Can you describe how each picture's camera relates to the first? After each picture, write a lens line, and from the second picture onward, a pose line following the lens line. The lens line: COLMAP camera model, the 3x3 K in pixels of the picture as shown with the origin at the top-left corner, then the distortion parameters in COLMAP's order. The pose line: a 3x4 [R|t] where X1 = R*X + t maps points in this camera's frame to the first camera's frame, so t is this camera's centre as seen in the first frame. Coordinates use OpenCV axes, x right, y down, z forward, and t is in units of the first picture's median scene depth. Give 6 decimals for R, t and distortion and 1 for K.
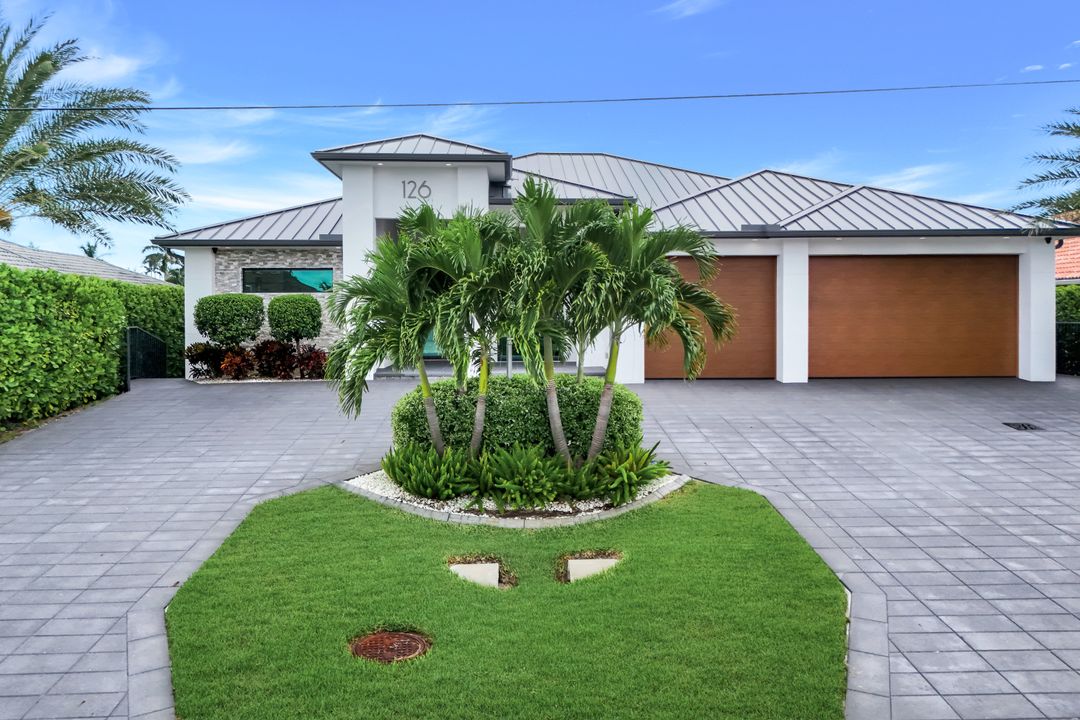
lens RADIAL K [[854.1, 0, 592.7], [0, 854.1, 321.6], [0, 0, 1]] dist [0.067324, -0.061497]
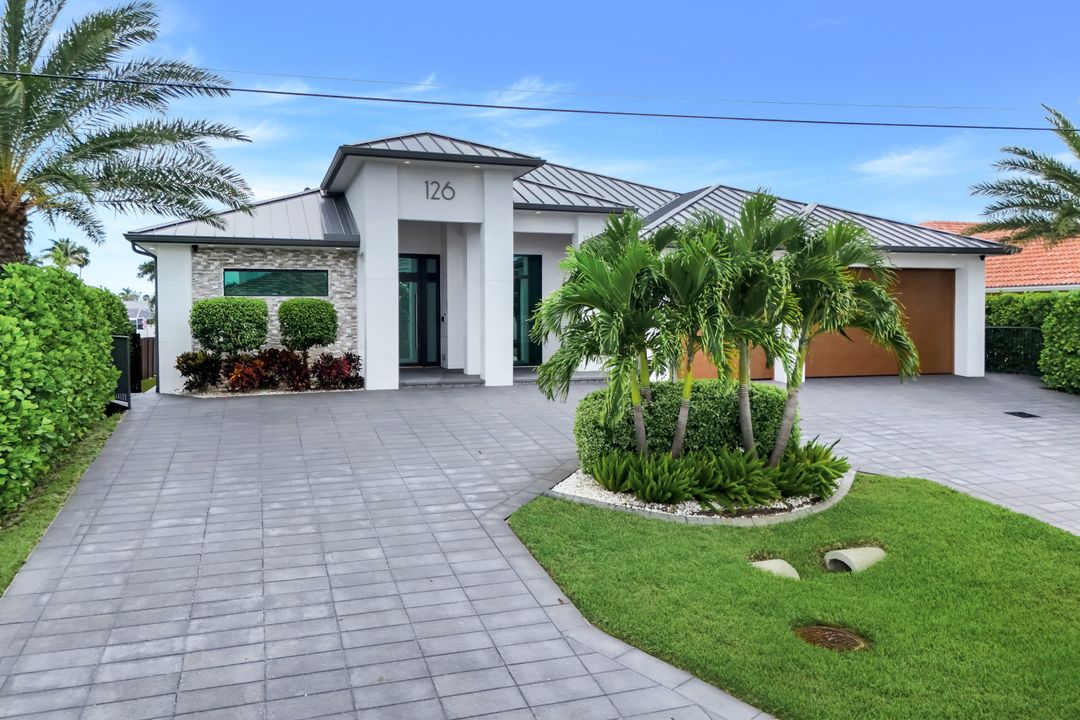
lens RADIAL K [[854.1, 0, 592.7], [0, 854.1, 321.6], [0, 0, 1]] dist [0.067324, -0.061497]
pose [[0.955578, -0.000411, 0.294737, -0.392096], [0.001633, 0.999991, -0.003900, -0.003376], [-0.294733, 0.004208, 0.955570, 0.037240]]
